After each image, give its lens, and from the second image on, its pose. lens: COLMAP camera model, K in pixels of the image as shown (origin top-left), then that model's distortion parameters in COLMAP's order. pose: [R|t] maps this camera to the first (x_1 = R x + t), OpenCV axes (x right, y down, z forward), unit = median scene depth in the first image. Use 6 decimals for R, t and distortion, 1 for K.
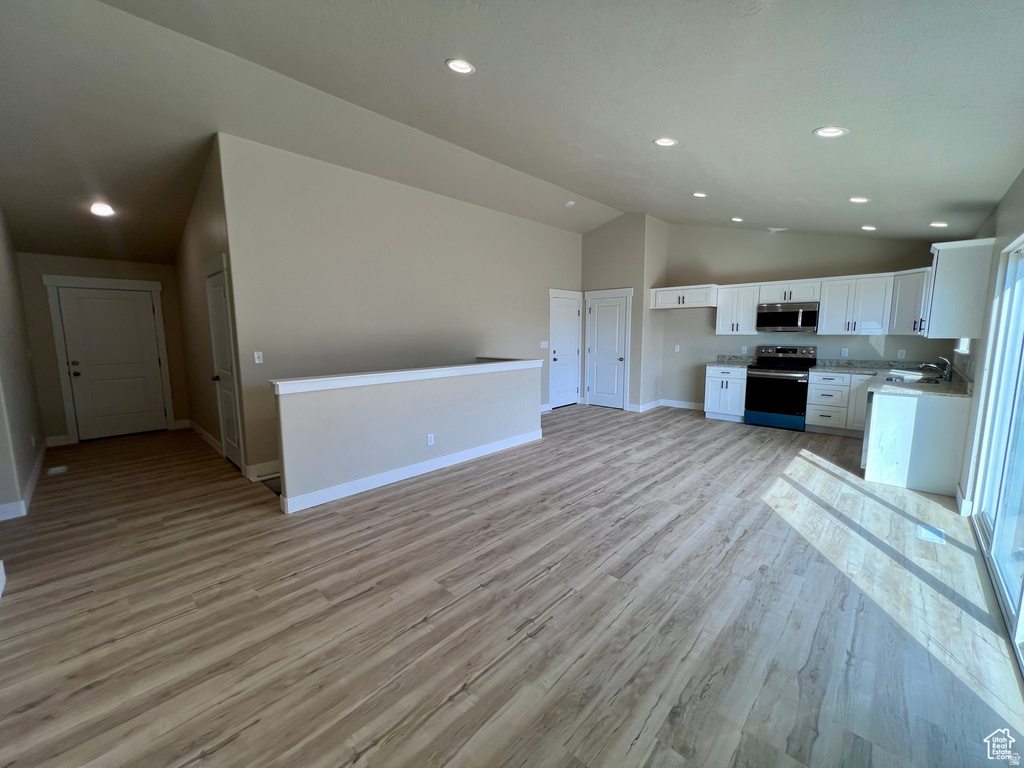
lens RADIAL K [[410.3, 0, 512.0], [0, 410.3, 384.0], [0, 0, 1]] dist [-0.001087, 0.000109]
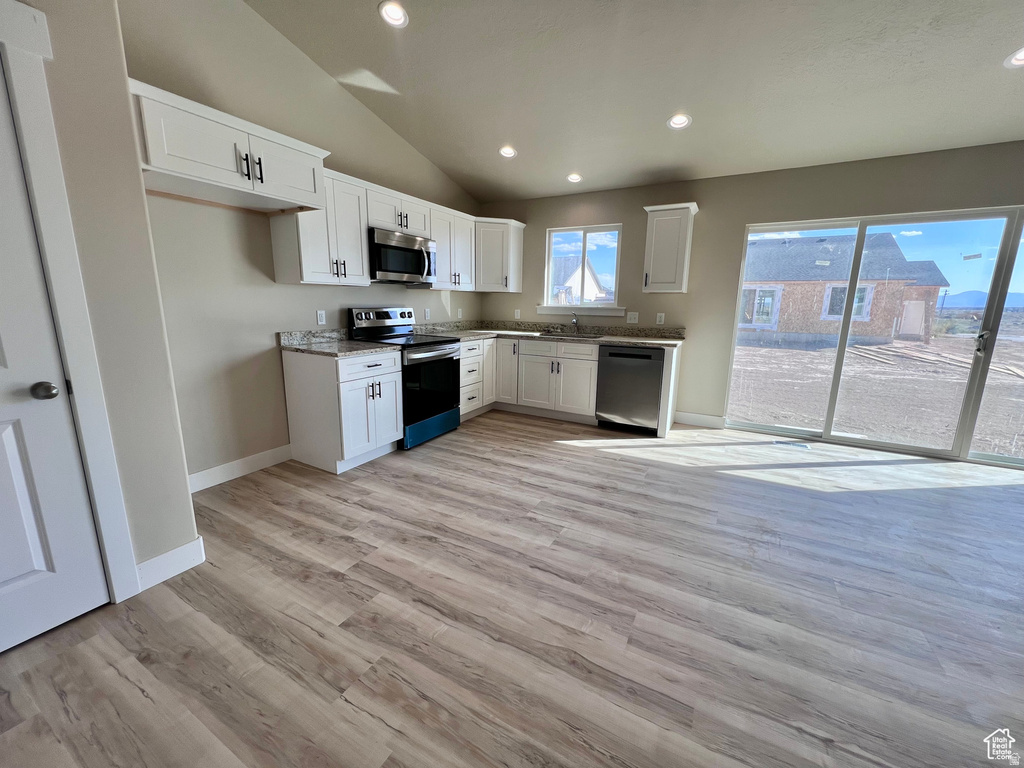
lens RADIAL K [[410.3, 0, 512.0], [0, 410.3, 384.0], [0, 0, 1]] dist [-0.001087, 0.000109]
pose [[-0.256101, -0.192277, 0.947334, 0.033405], [0.111241, 0.967645, 0.226472, -0.131215], [-0.960228, 0.163382, -0.226426, 1.293932]]
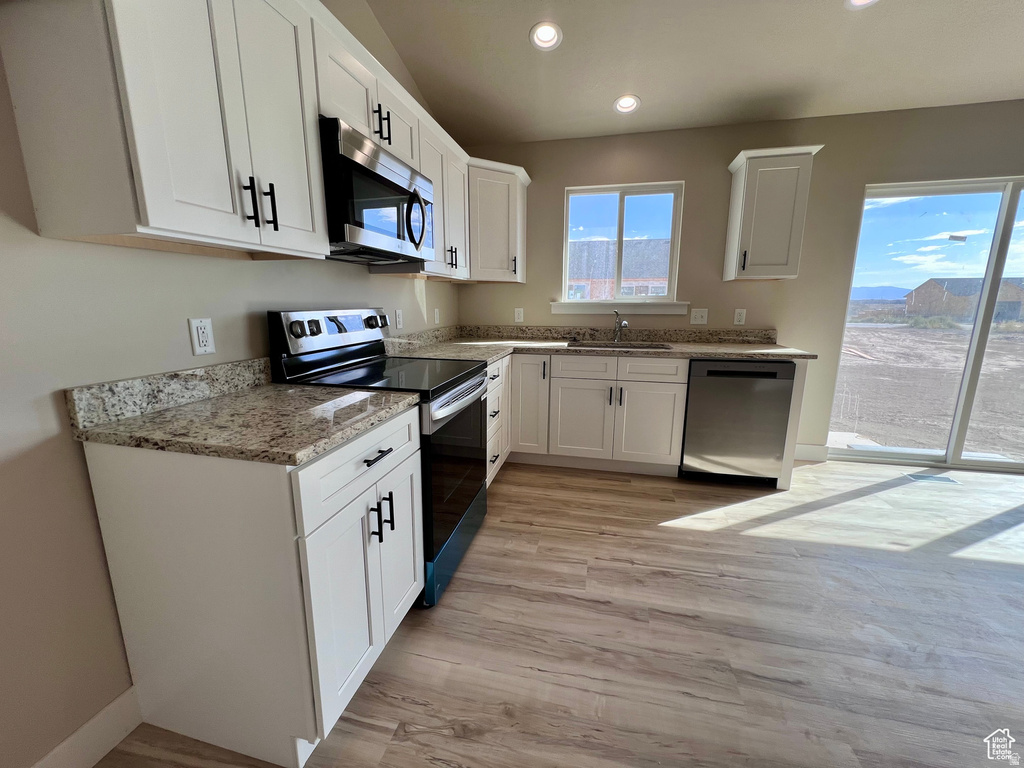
lens RADIAL K [[410.3, 0, 512.0], [0, 410.3, 384.0], [0, 0, 1]] dist [-0.001087, 0.000109]
pose [[-0.511458, -0.166577, 0.843008, 0.457525], [0.113104, 0.959446, 0.258206, -0.135710], [-0.851832, 0.227410, -0.471876, 1.390026]]
